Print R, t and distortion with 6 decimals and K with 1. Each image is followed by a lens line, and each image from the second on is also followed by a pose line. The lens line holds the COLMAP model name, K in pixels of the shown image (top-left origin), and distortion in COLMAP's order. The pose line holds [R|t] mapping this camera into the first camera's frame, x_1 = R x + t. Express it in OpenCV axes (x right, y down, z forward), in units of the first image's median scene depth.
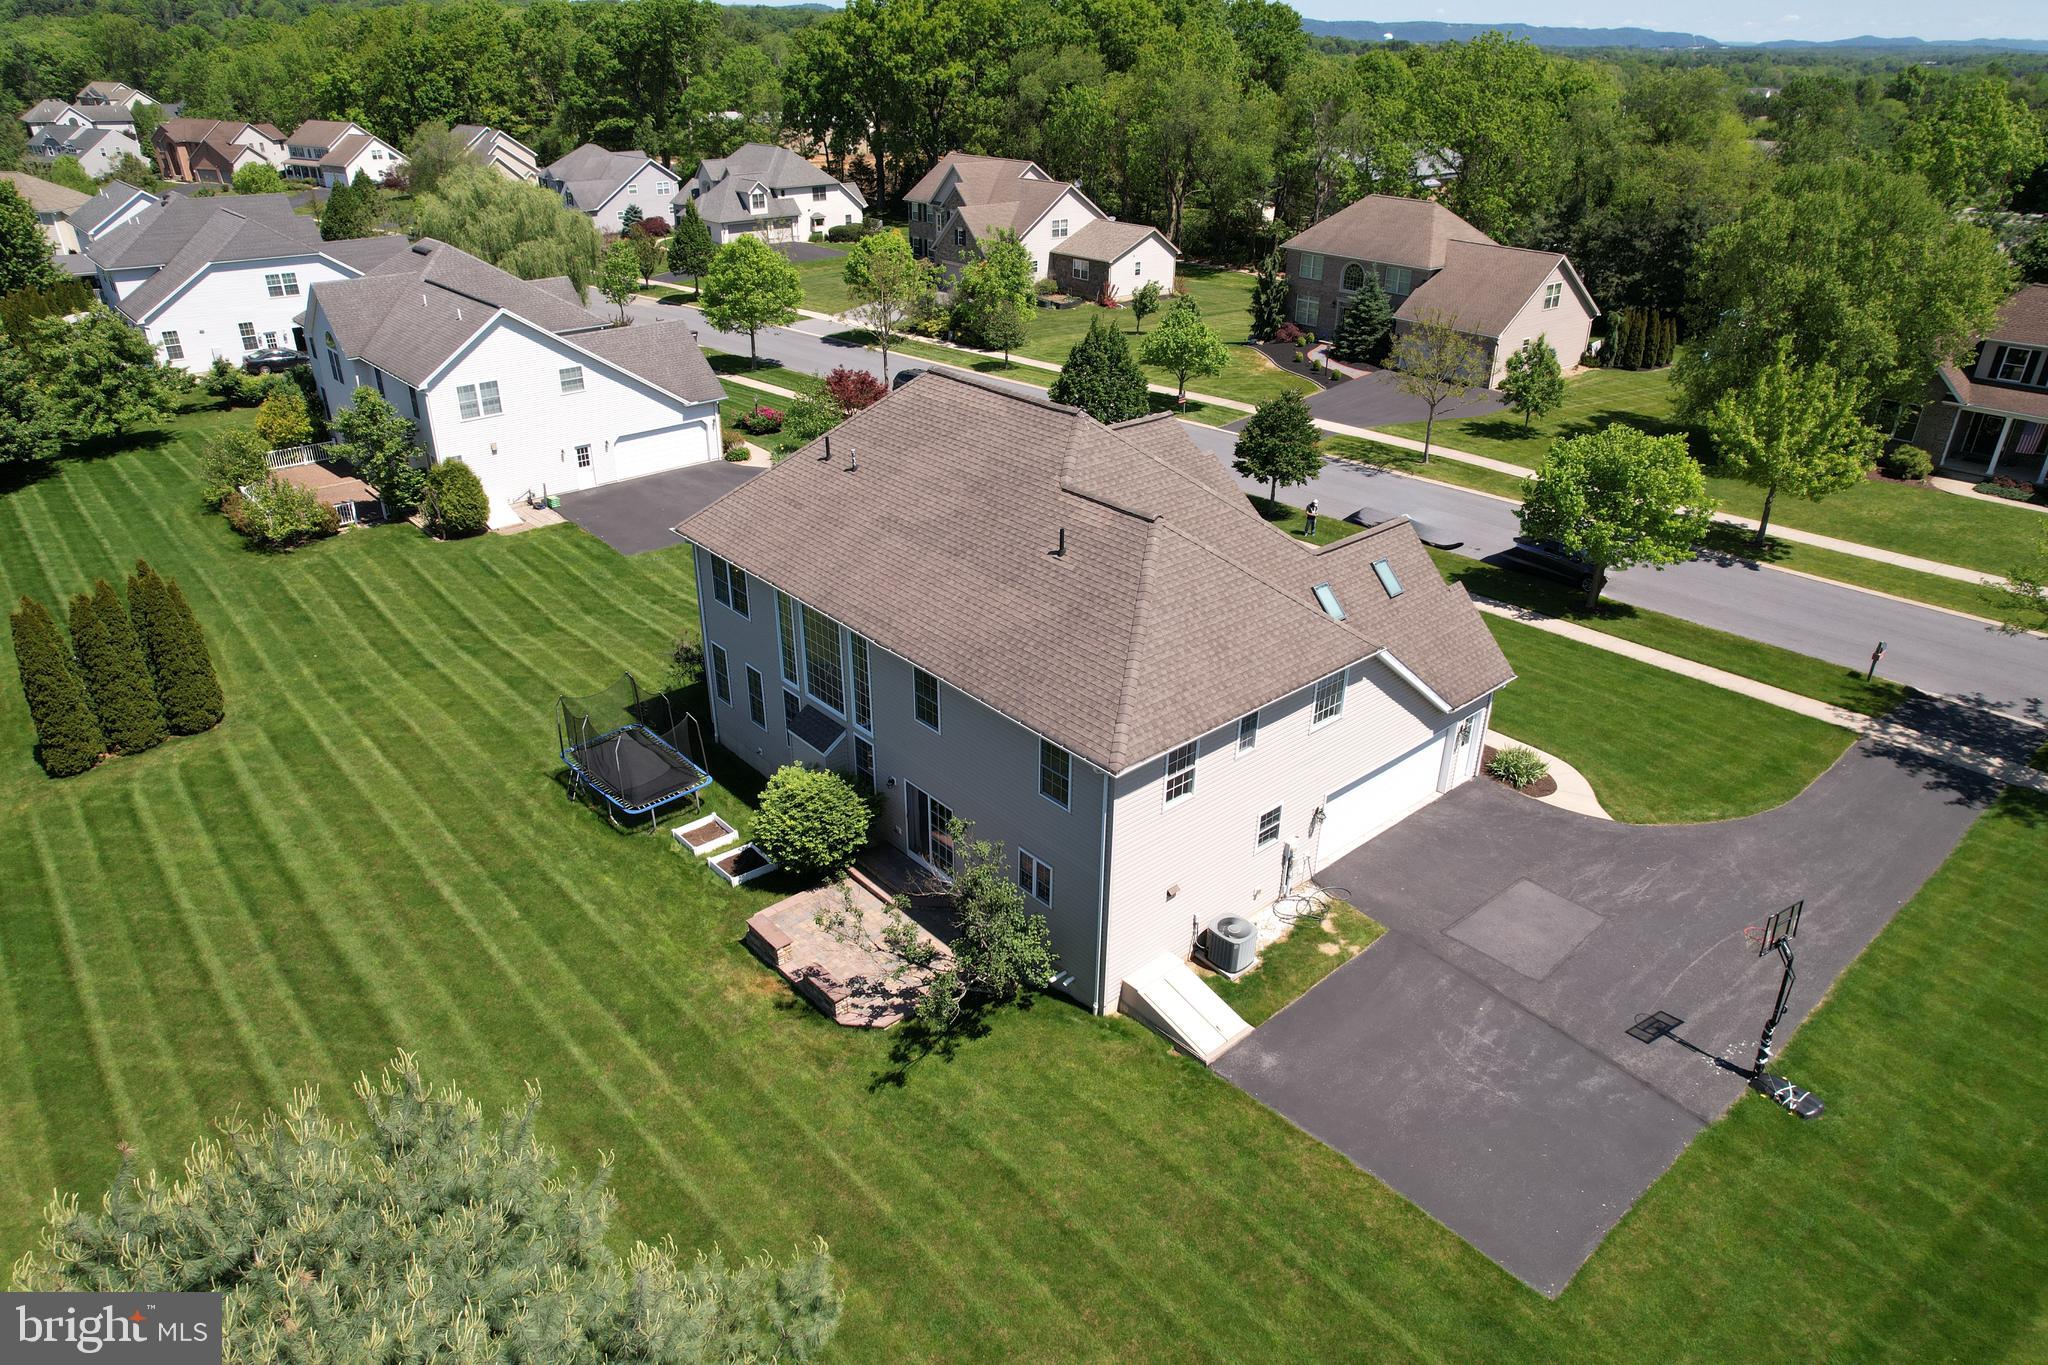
lens RADIAL K [[1310.6, 0, 1024.7], [0, 1310.6, 694.1], [0, 0, 1]] dist [-0.070856, 0.061646]
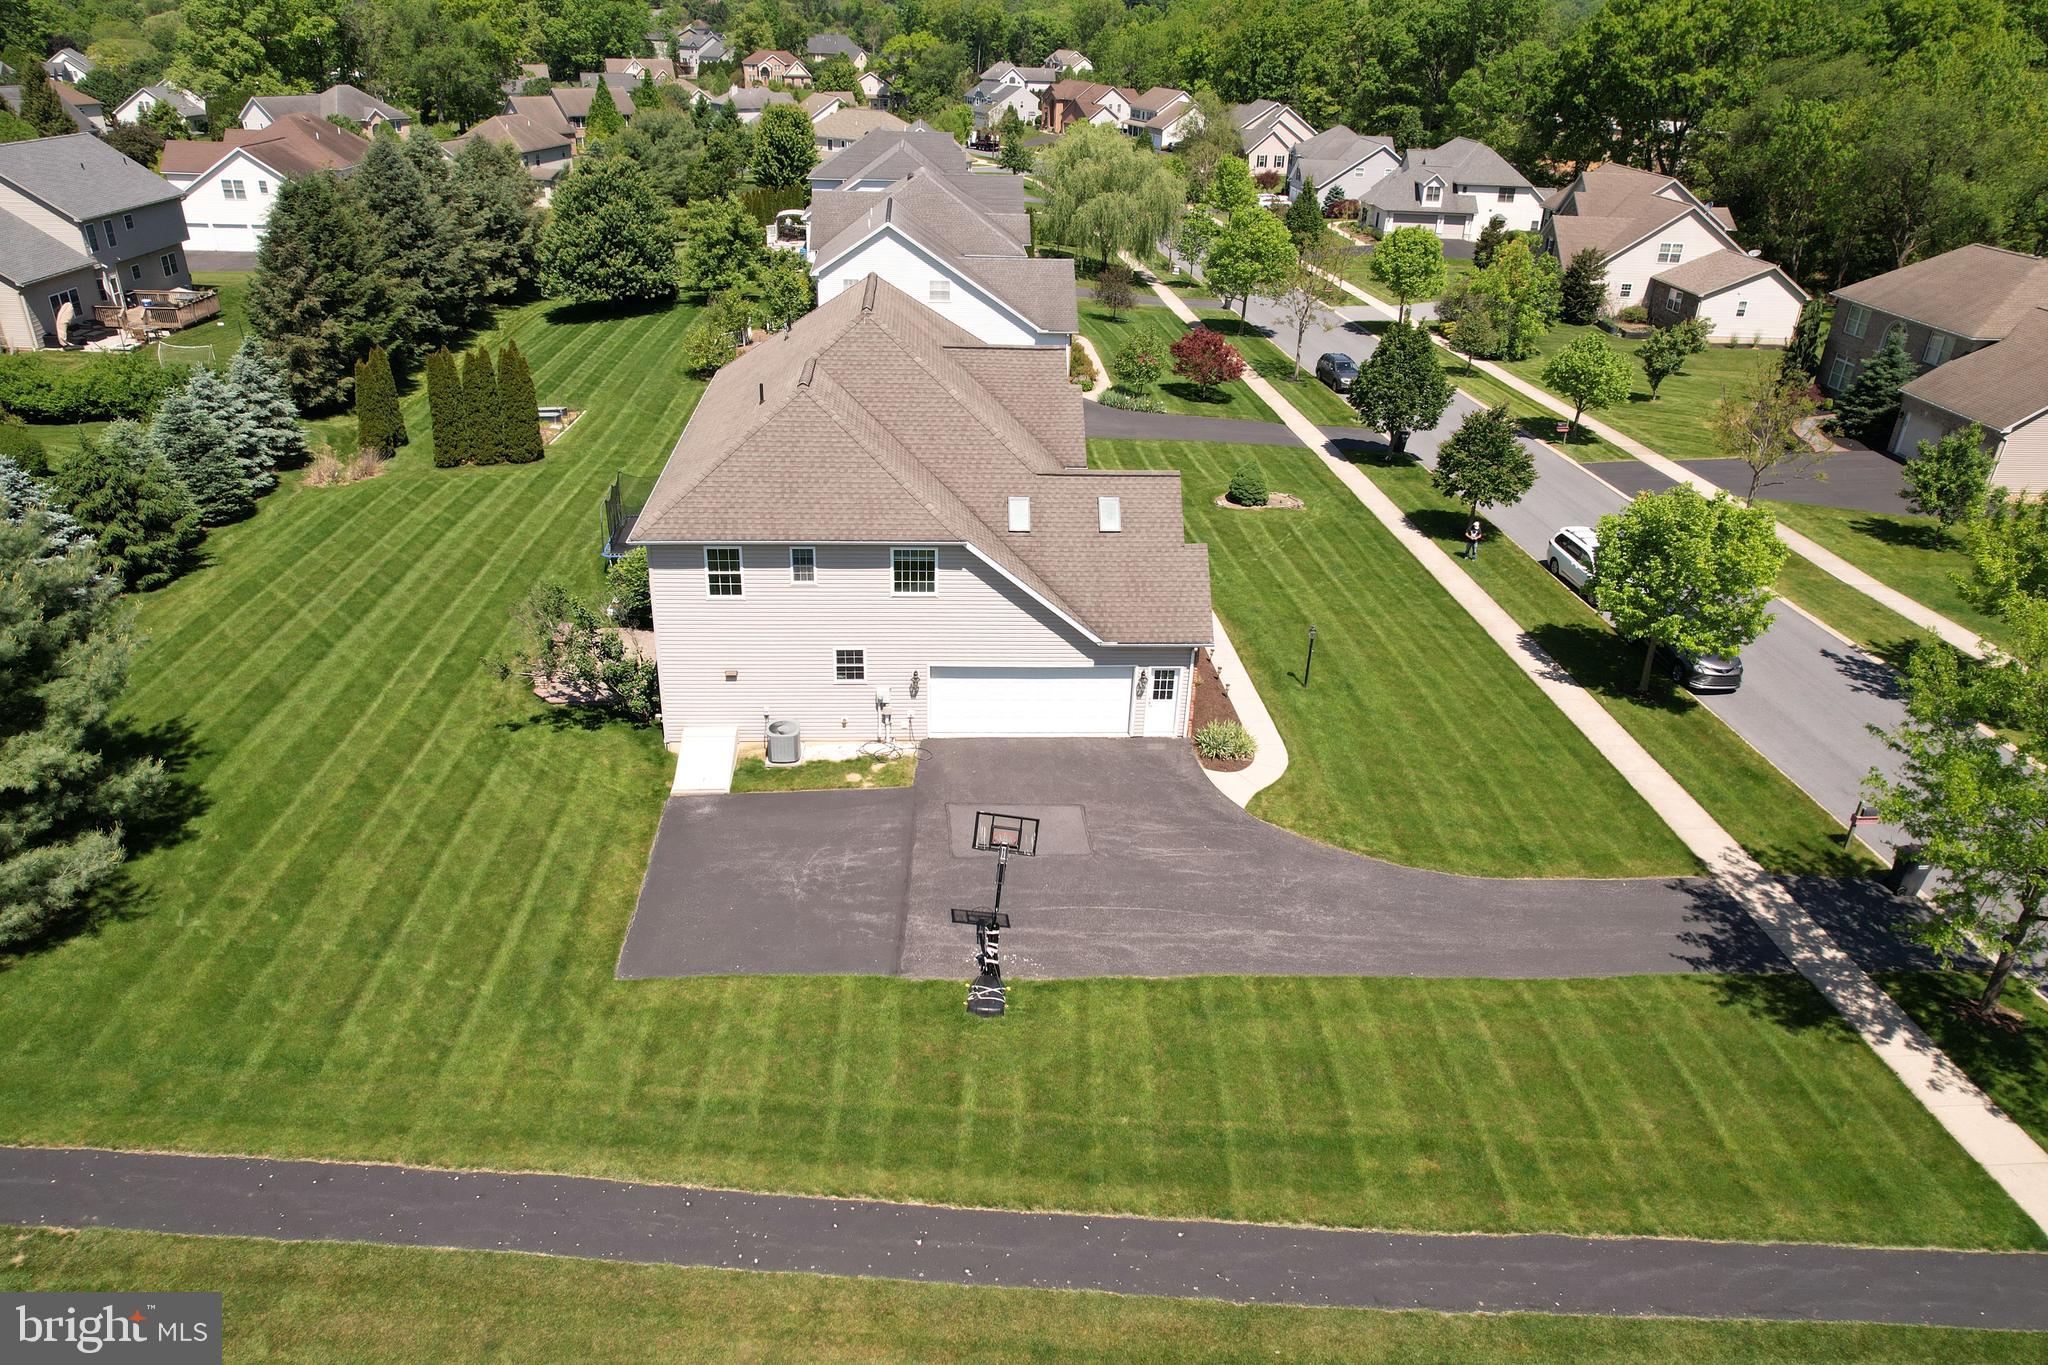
lens RADIAL K [[1378.9, 0, 1026.8], [0, 1378.9, 678.6], [0, 0, 1]] dist [-0.052392, 0.039514]
pose [[0.794422, 0.288222, -0.534624, 0.458760], [-0.302688, 0.951010, 0.062923, -0.006478], [0.526568, 0.111836, 0.842745, 0.014127]]
